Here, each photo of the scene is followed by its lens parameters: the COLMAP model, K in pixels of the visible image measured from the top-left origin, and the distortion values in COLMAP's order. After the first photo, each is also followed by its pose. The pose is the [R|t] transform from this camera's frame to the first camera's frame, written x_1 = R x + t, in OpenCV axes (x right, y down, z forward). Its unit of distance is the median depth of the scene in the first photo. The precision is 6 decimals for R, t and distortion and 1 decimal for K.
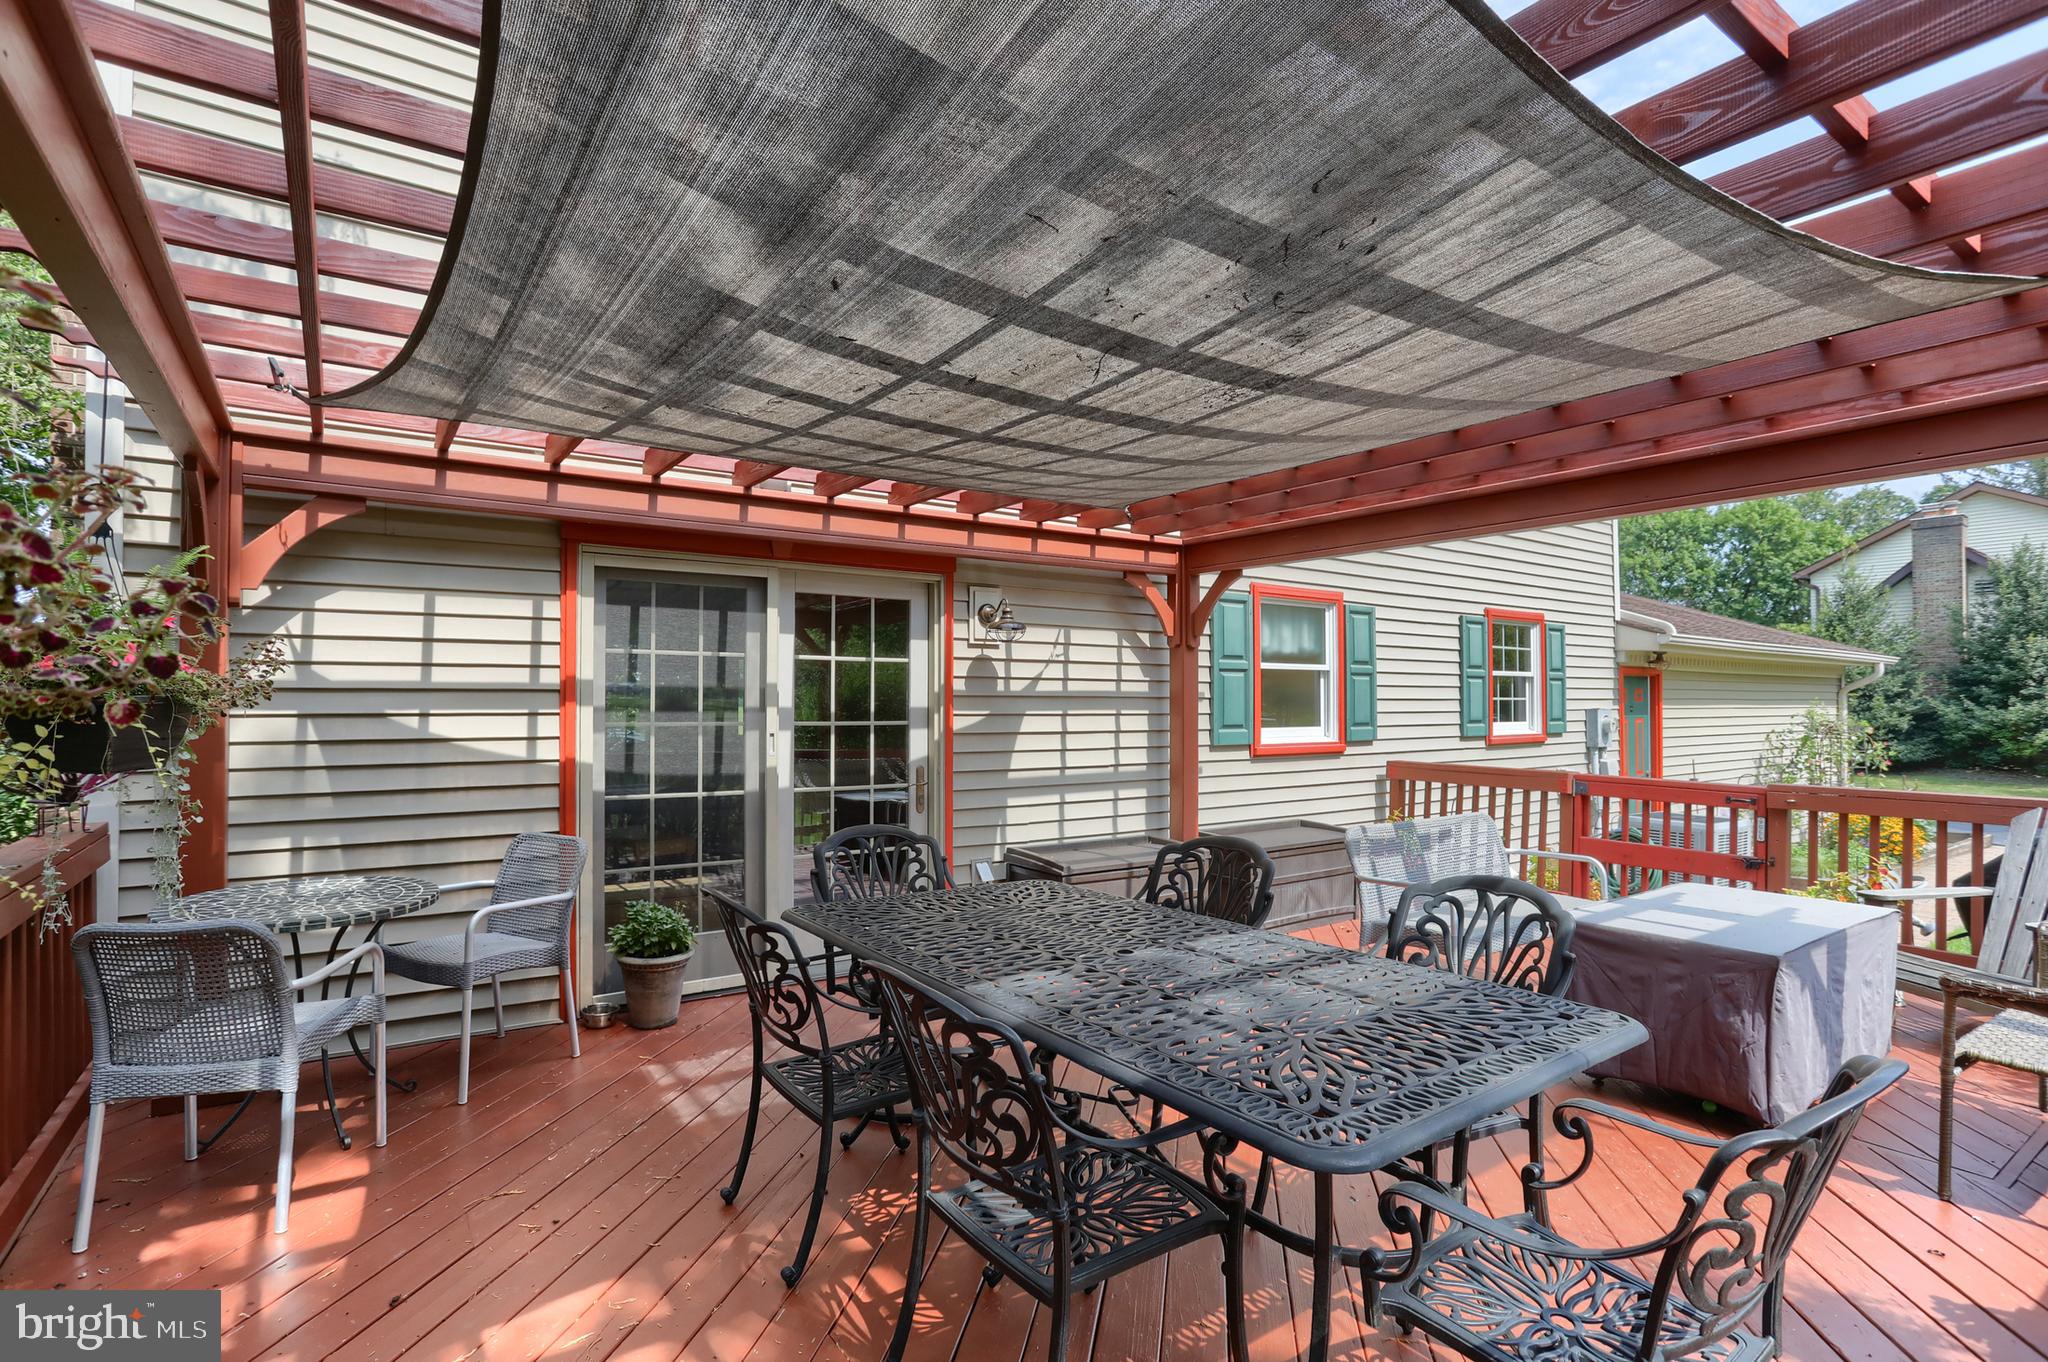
lens RADIAL K [[988.1, 0, 1029.1], [0, 988.1, 710.3], [0, 0, 1]] dist [-0.073219, 0.000043]
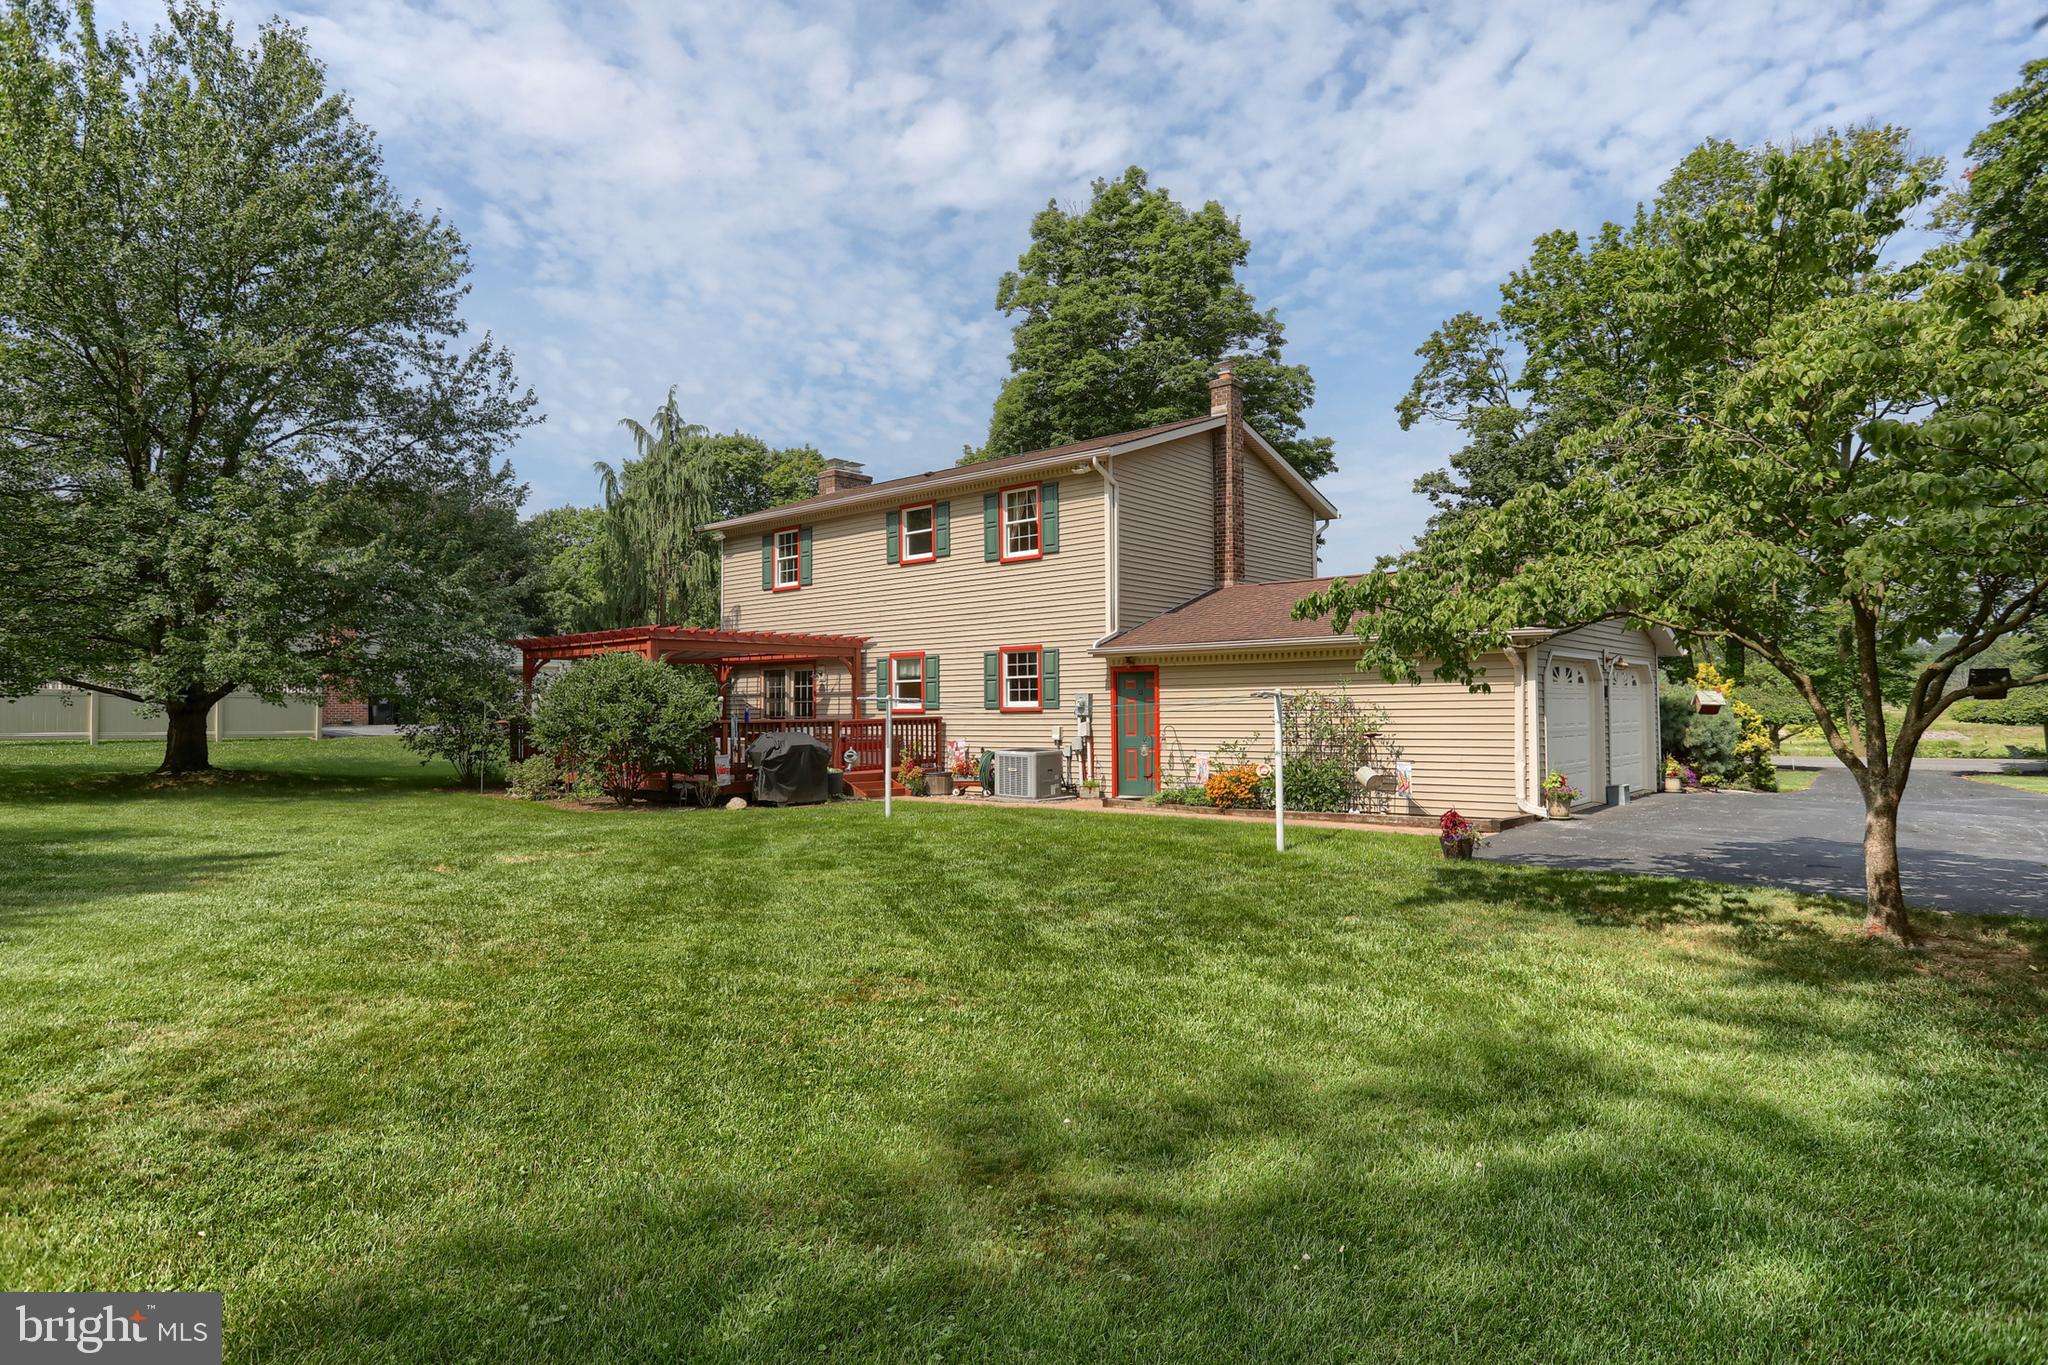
lens RADIAL K [[1131.9, 0, 1024.0], [0, 1131.9, 682.5], [0, 0, 1]] dist [-0.053672, 0.023182]
pose [[0.249567, -0.027137, -0.967977, 4.215073], [-0.000480, 0.999604, -0.028147, 0.060376], [0.968357, 0.007489, 0.249455, 0.636270]]
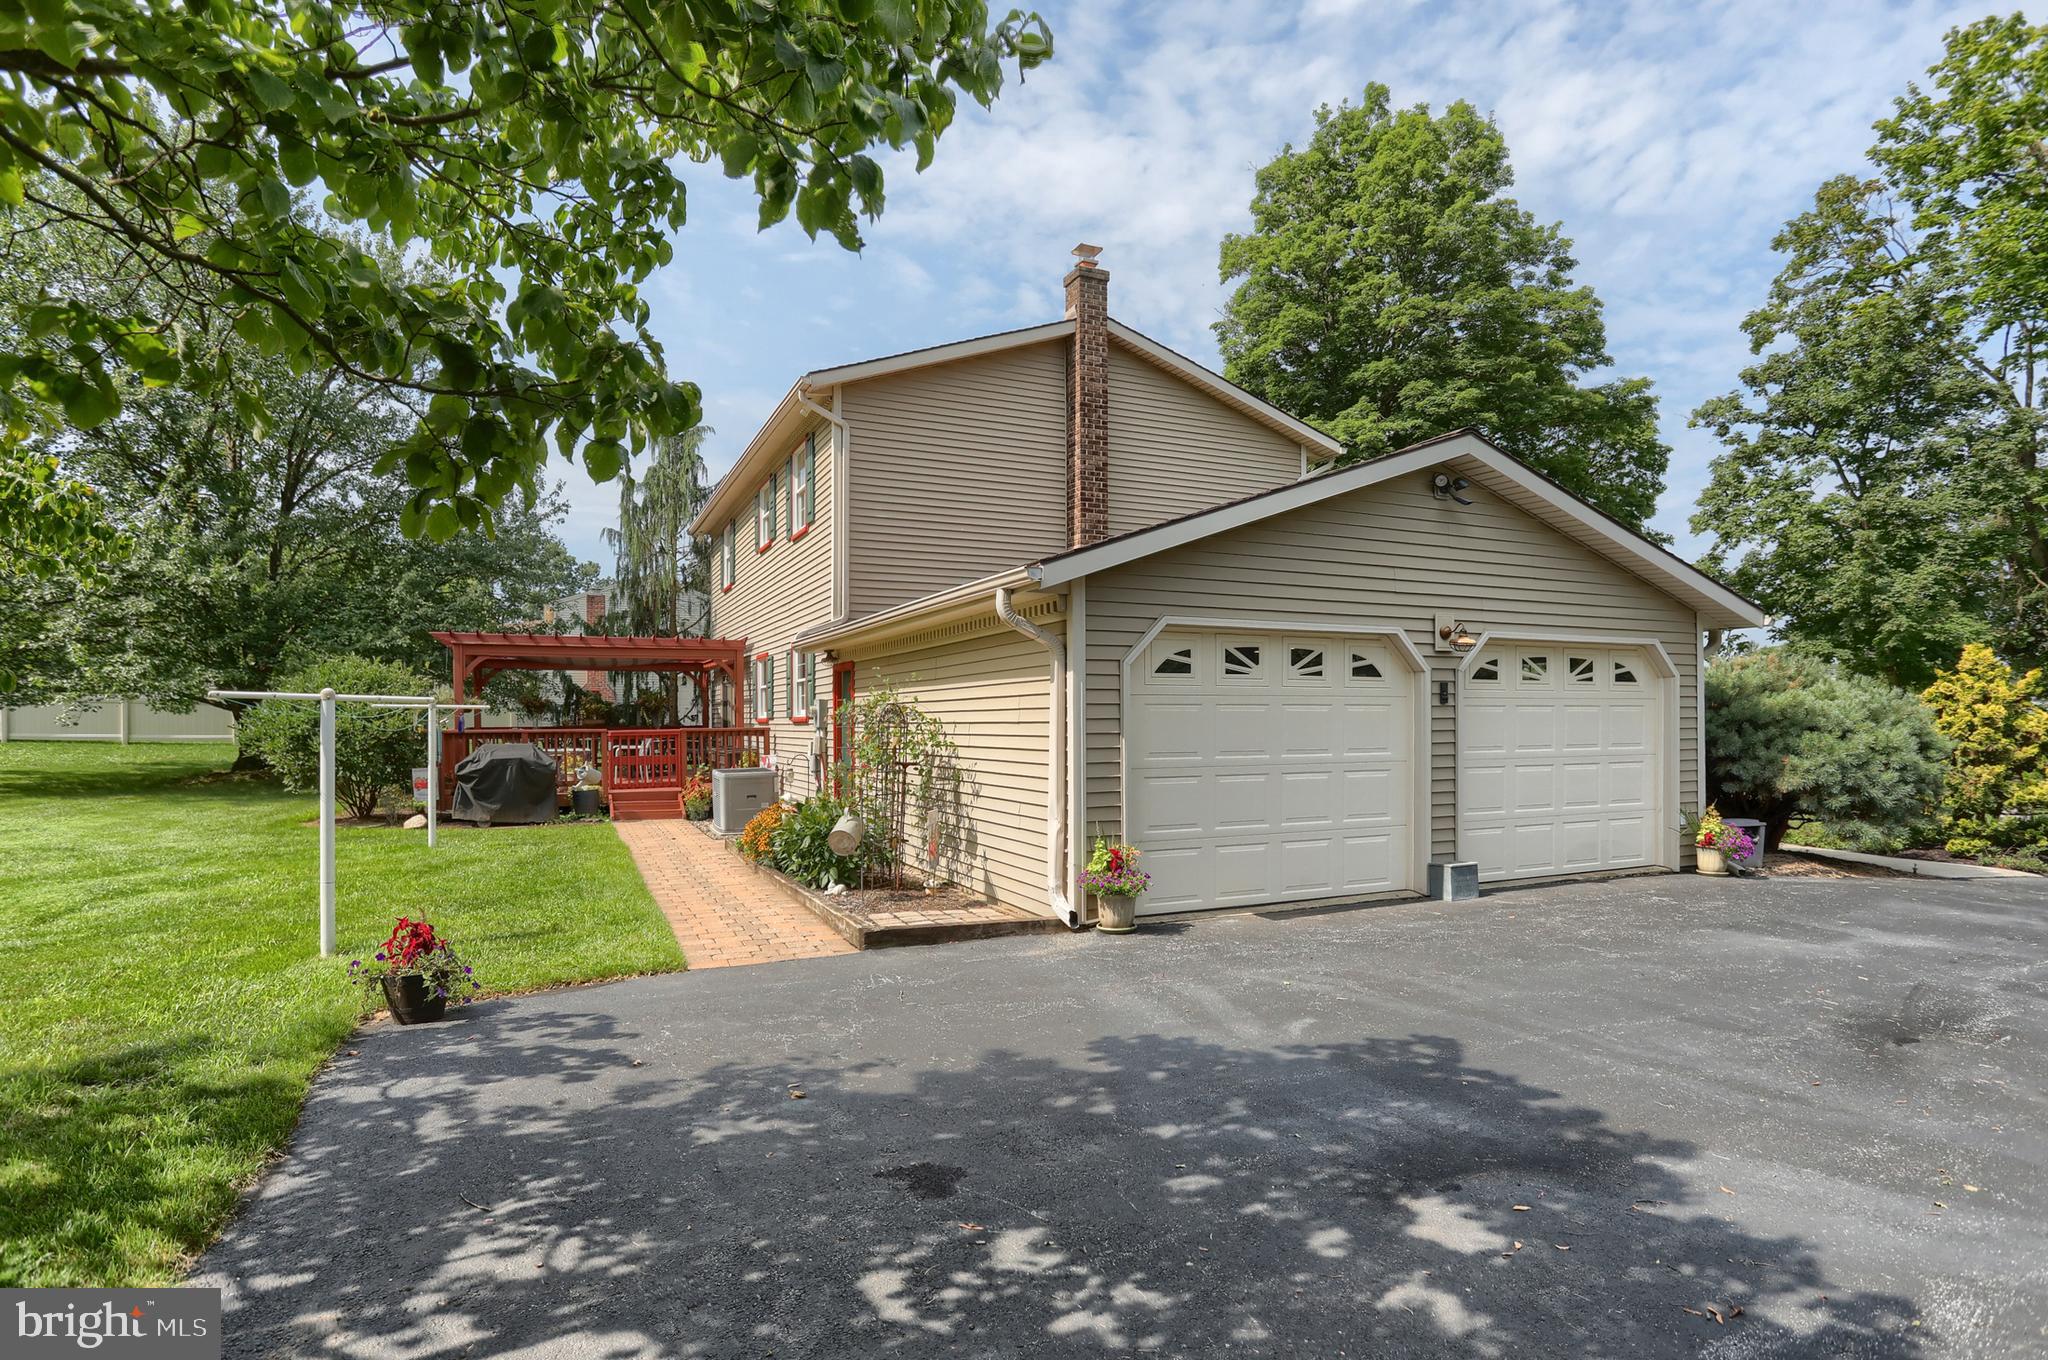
lens RADIAL K [[1046.3, 0, 1025.2], [0, 1046.3, 734.8], [0, 0, 1]] dist [-0.019767, 0.001713]
pose [[-0.171921, 0.011646, -0.985042, 3.324155], [-0.004720, 0.999909, 0.012646, 0.049265], [0.985099, 0.006824, -0.171850, 2.547328]]
